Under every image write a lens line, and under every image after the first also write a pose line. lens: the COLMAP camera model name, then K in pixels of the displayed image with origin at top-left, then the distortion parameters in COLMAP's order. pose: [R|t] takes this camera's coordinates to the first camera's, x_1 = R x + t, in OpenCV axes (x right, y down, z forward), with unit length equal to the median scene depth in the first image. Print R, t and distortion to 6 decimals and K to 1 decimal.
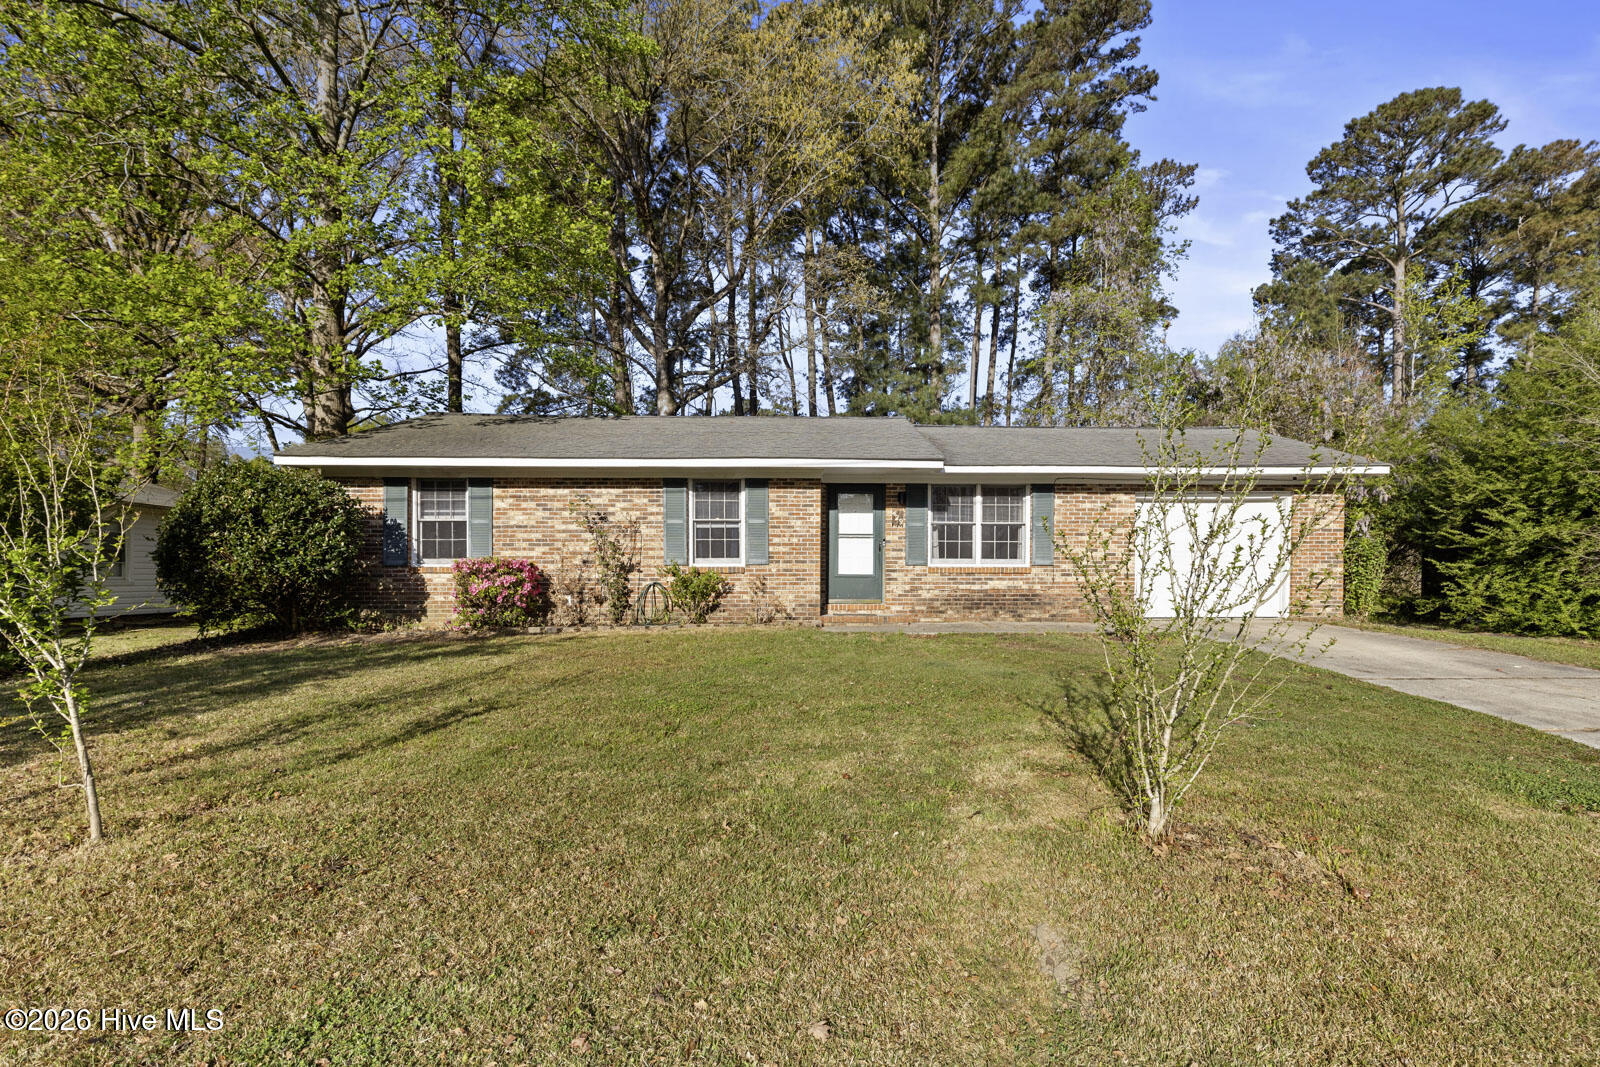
lens RADIAL K [[715.4, 0, 827.6], [0, 715.4, 525.8], [0, 0, 1]] dist [0.002148, 0.000214]
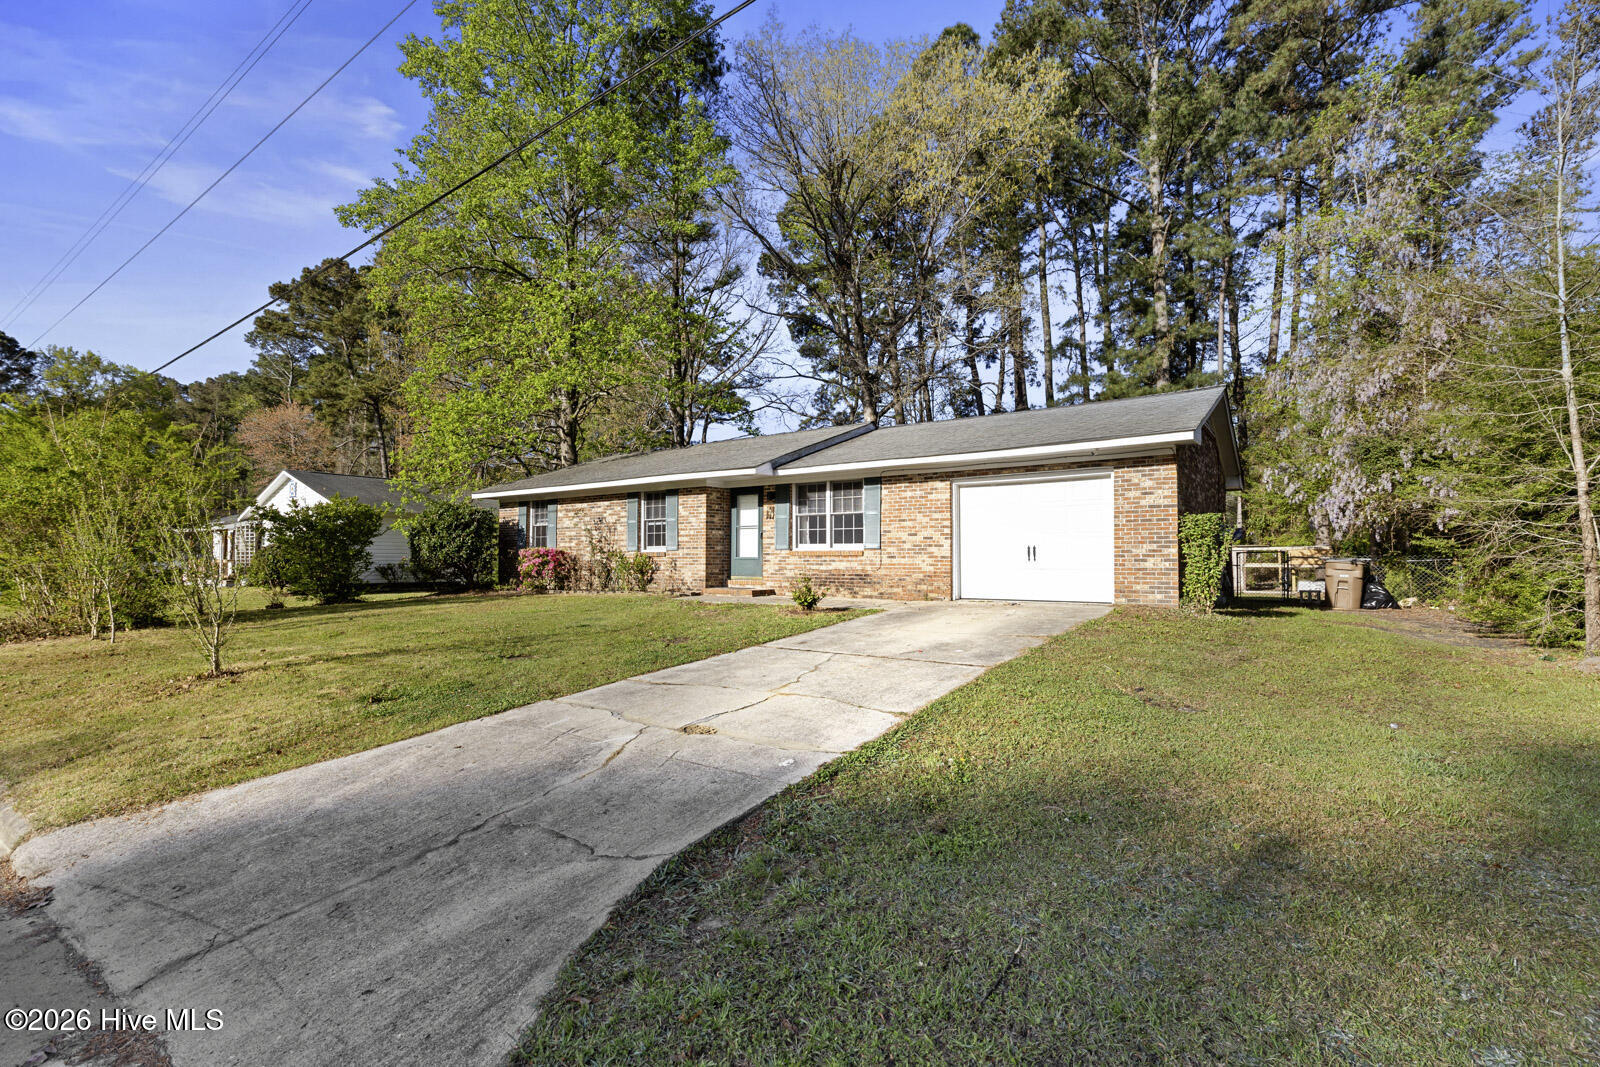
lens RADIAL K [[715.4, 0, 827.6], [0, 715.4, 525.8], [0, 0, 1]] dist [0.002148, 0.000214]
pose [[0.805179, -0.027781, -0.592381, 0.925537], [0.042878, 0.999015, 0.011429, 0.002586], [0.591479, -0.034603, 0.805577, 0.043357]]
